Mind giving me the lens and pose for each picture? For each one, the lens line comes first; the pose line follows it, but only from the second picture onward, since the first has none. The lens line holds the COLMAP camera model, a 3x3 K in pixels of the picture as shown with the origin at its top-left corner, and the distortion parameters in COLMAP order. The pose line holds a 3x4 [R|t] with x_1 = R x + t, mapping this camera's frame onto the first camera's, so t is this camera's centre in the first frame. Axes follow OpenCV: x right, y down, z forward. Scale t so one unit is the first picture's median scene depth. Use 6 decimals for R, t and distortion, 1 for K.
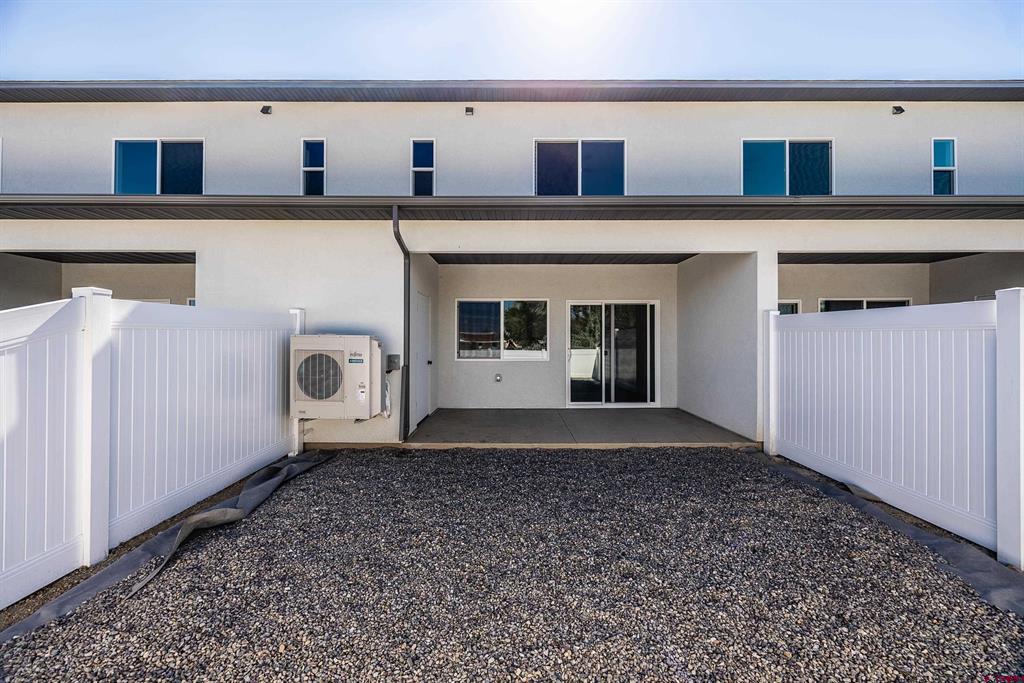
lens RADIAL K [[400.6, 0, 519.1], [0, 400.6, 337.2], [0, 0, 1]] dist [0.001086, 0.000100]
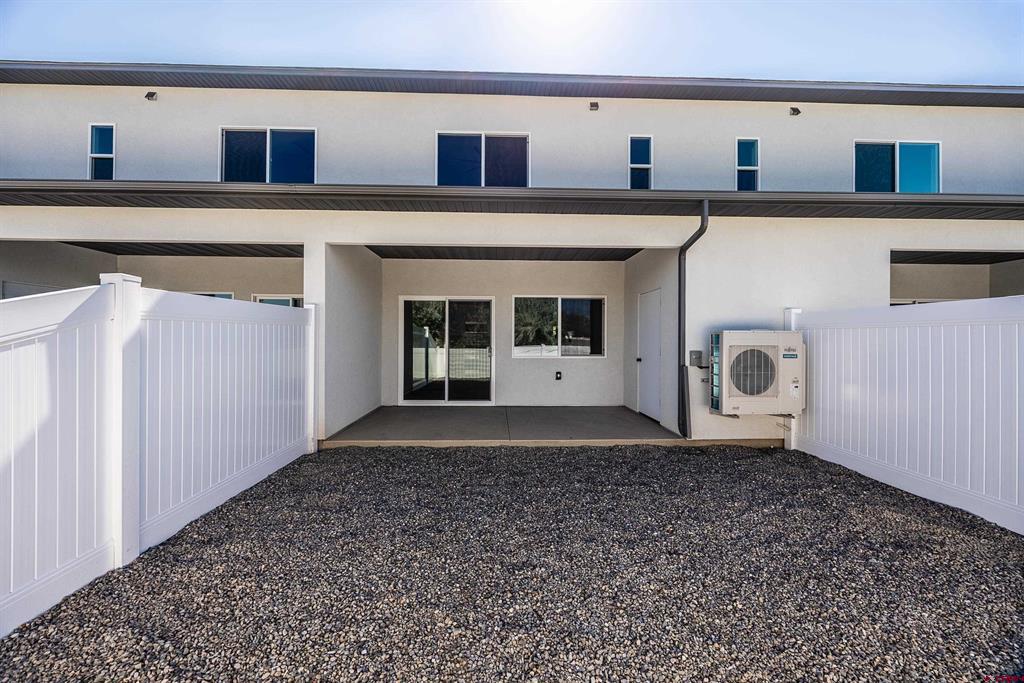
lens RADIAL K [[404.7, 0, 511.5], [0, 404.7, 337.1], [0, 0, 1]] dist [0.000768, -0.000130]
pose [[0.999122, -0.000096, 0.041890, -0.359197], [-0.000207, 0.999974, 0.007229, 0.000931], [-0.041889, -0.007232, 0.999096, -0.000528]]
